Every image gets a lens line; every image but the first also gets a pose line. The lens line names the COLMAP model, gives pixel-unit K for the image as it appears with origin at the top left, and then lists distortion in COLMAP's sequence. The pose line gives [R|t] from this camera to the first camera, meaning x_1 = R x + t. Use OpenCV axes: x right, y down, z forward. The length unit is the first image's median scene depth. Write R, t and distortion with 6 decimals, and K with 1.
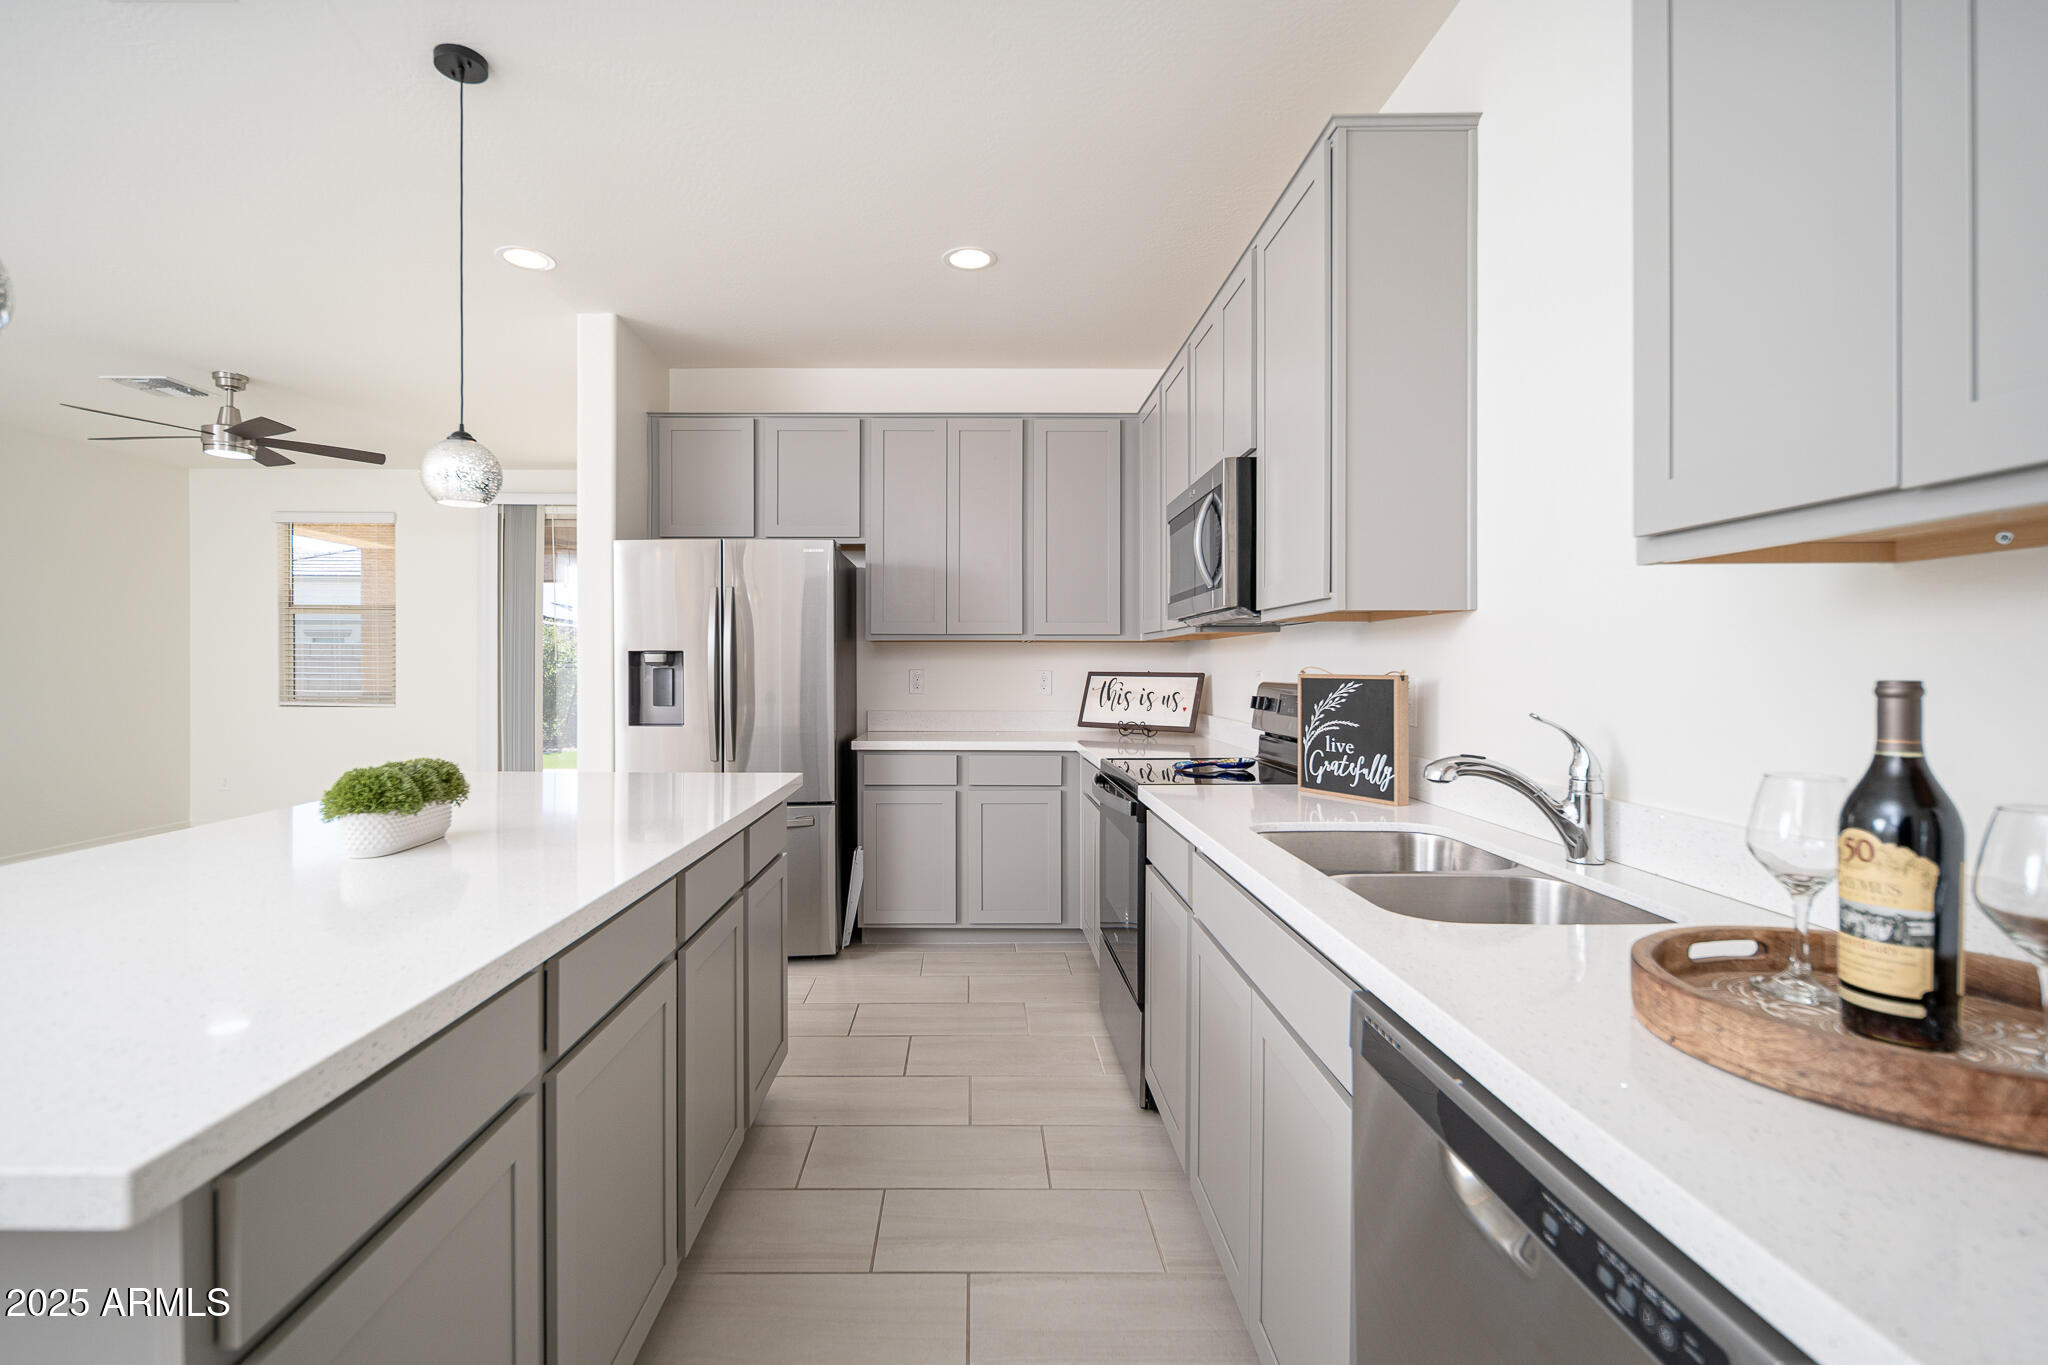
lens RADIAL K [[924.9, 0, 973.0], [0, 924.9, 669.3], [0, 0, 1]] dist [0.000301, 0.000154]
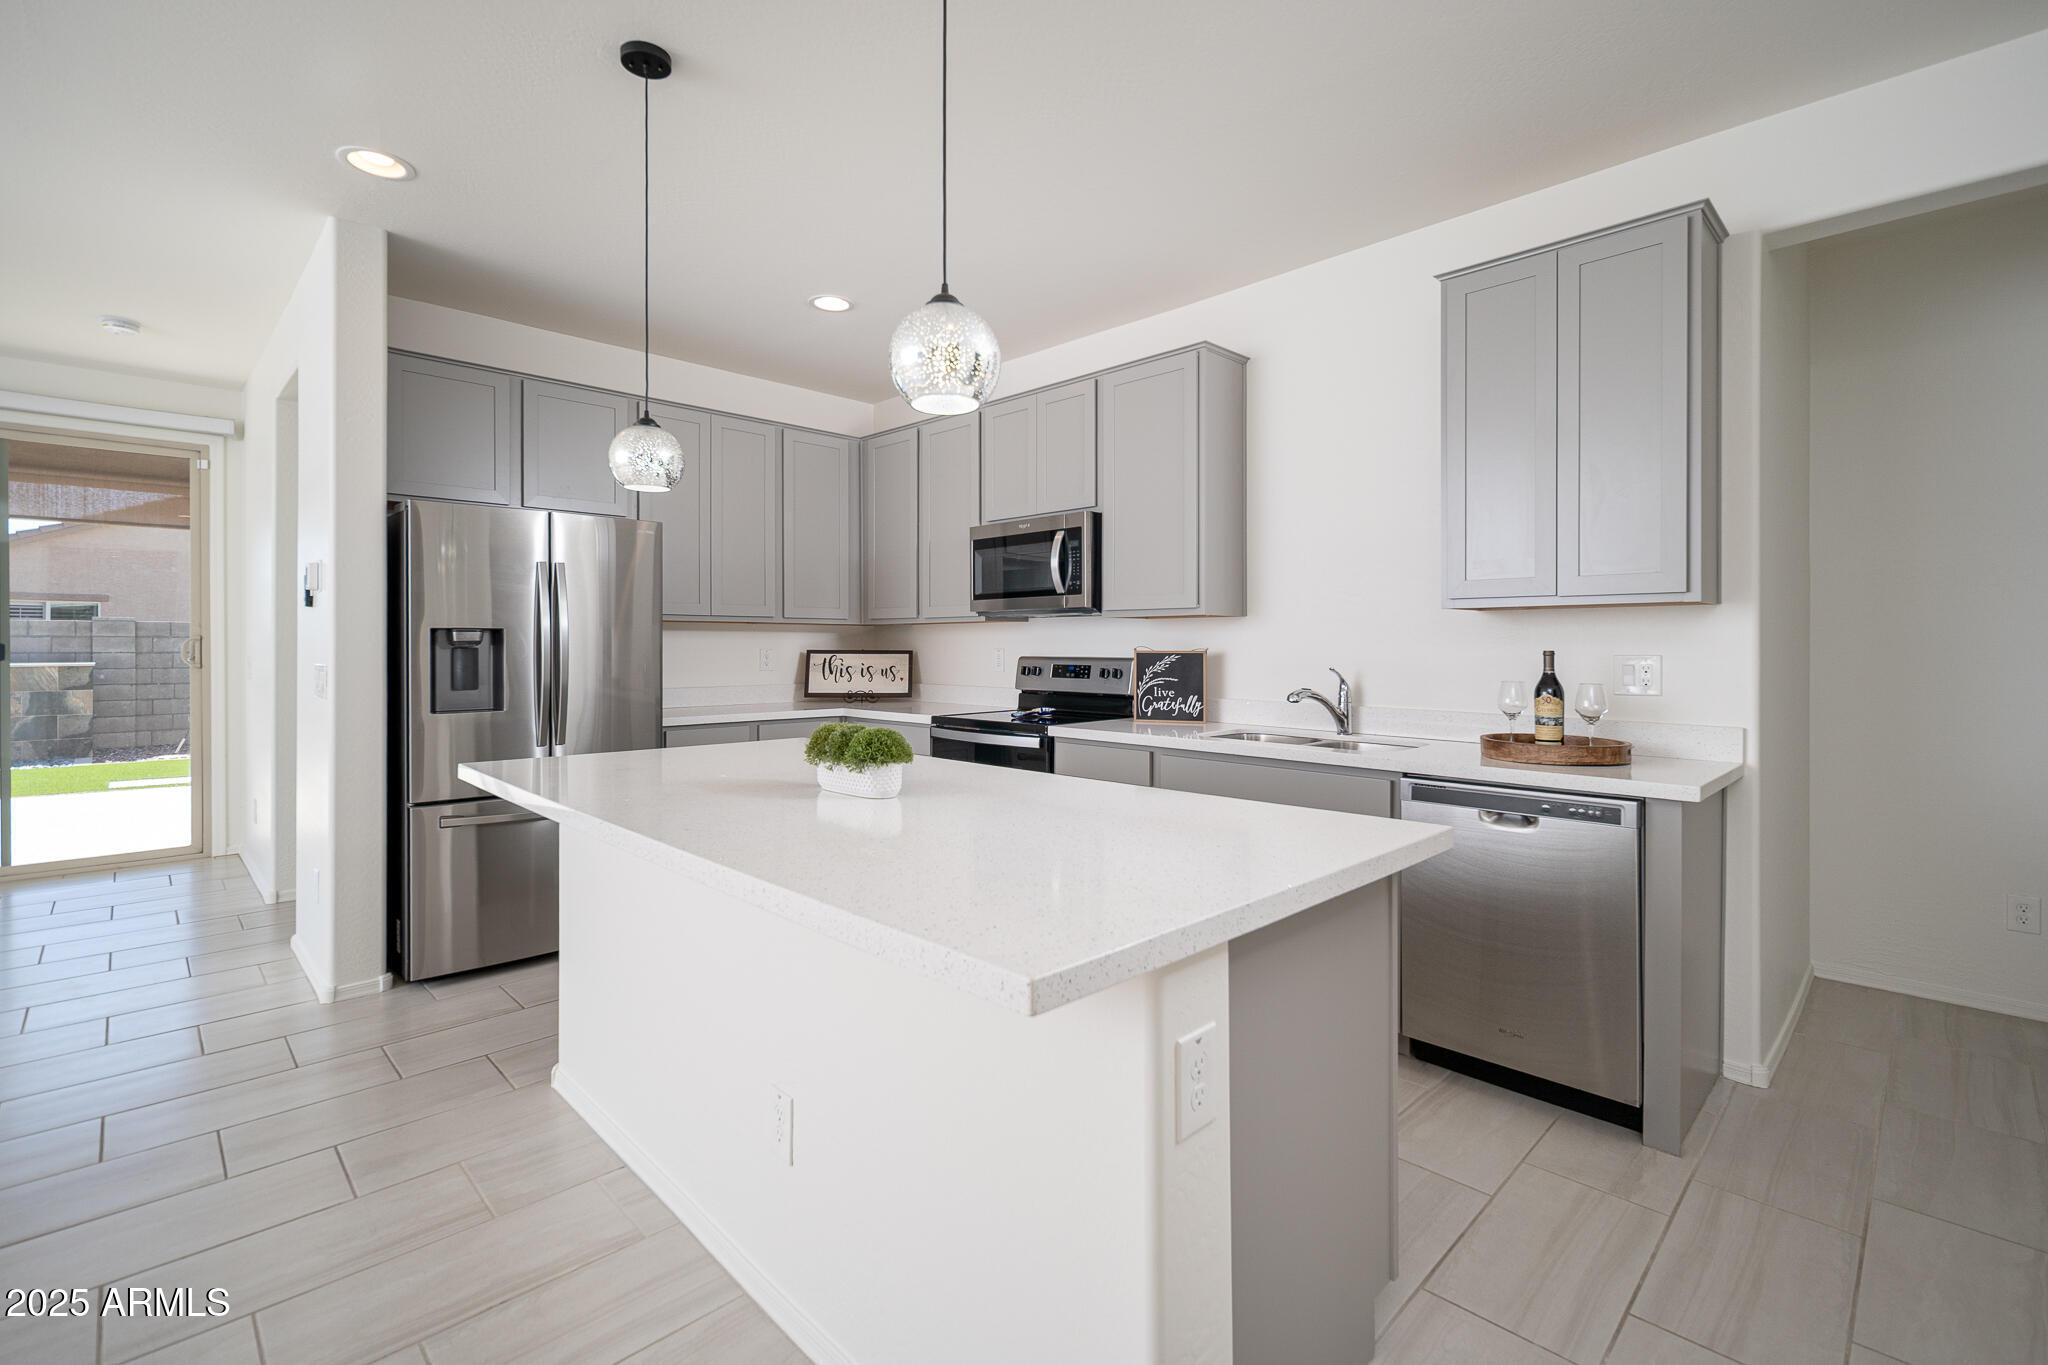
lens RADIAL K [[906.0, 0, 1031.9], [0, 906.0, 646.1], [0, 0, 1]] dist [-0.001781, -0.000282]
pose [[0.706909, -0.000856, 0.707304, -0.569178], [0.001642, 0.999999, -0.000430, -0.001494], [-0.707303, 0.001465, 0.706909, -0.004021]]
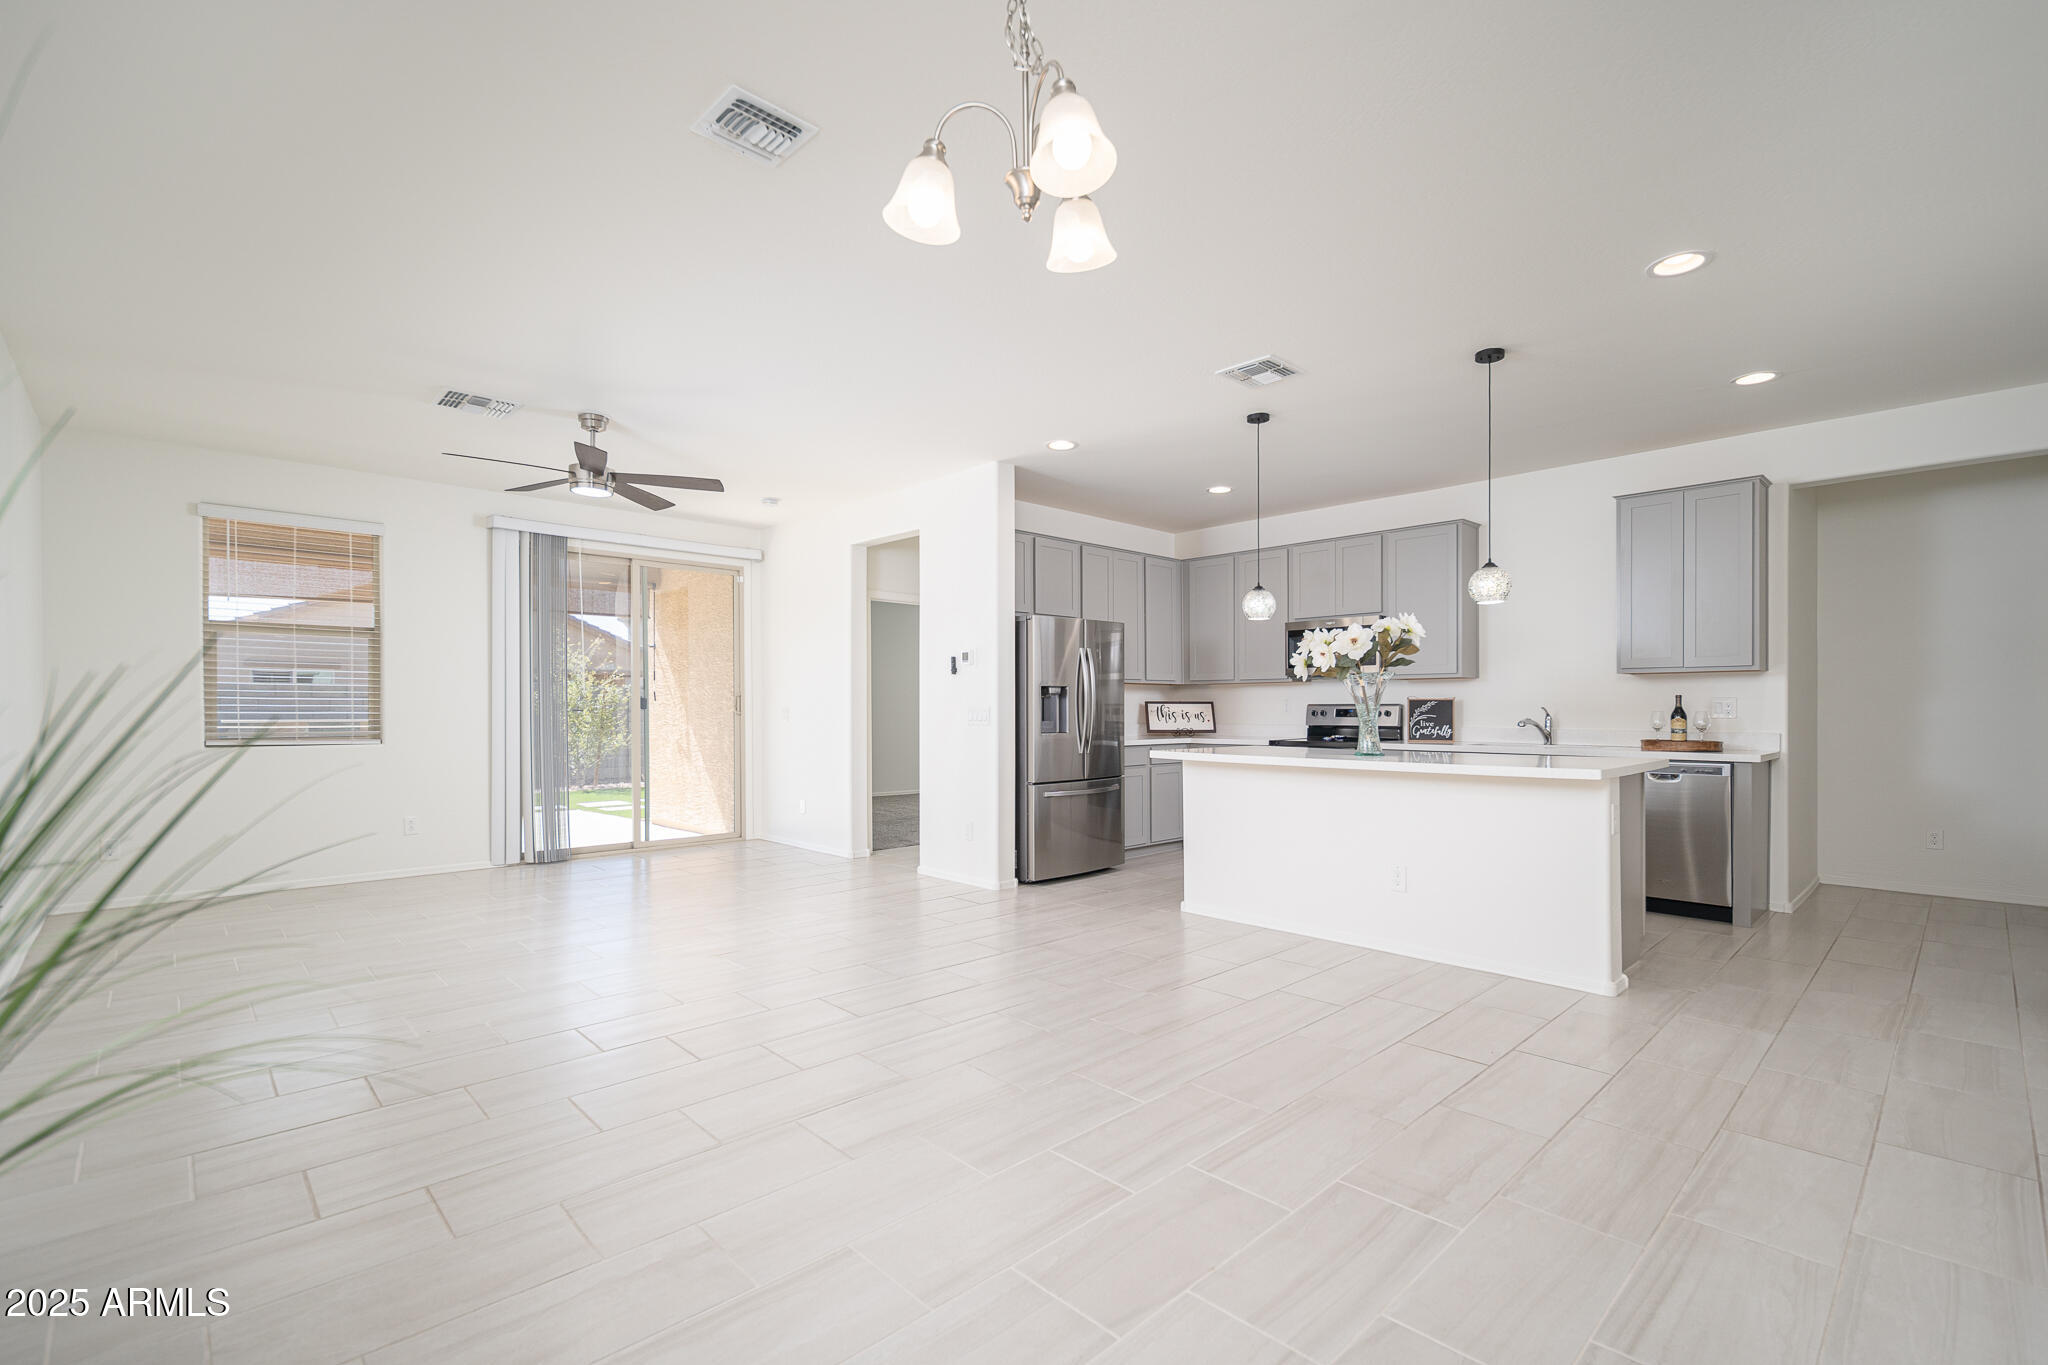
lens RADIAL K [[904.0, 0, 1036.7], [0, 904.0, 710.4], [0, 0, 1]] dist [-0.001747, -0.000166]
pose [[0.721616, -0.003456, 0.692285, -1.426307], [0.003869, 0.999992, 0.000959, 0.020510], [-0.692283, 0.001987, 0.721624, -0.103799]]
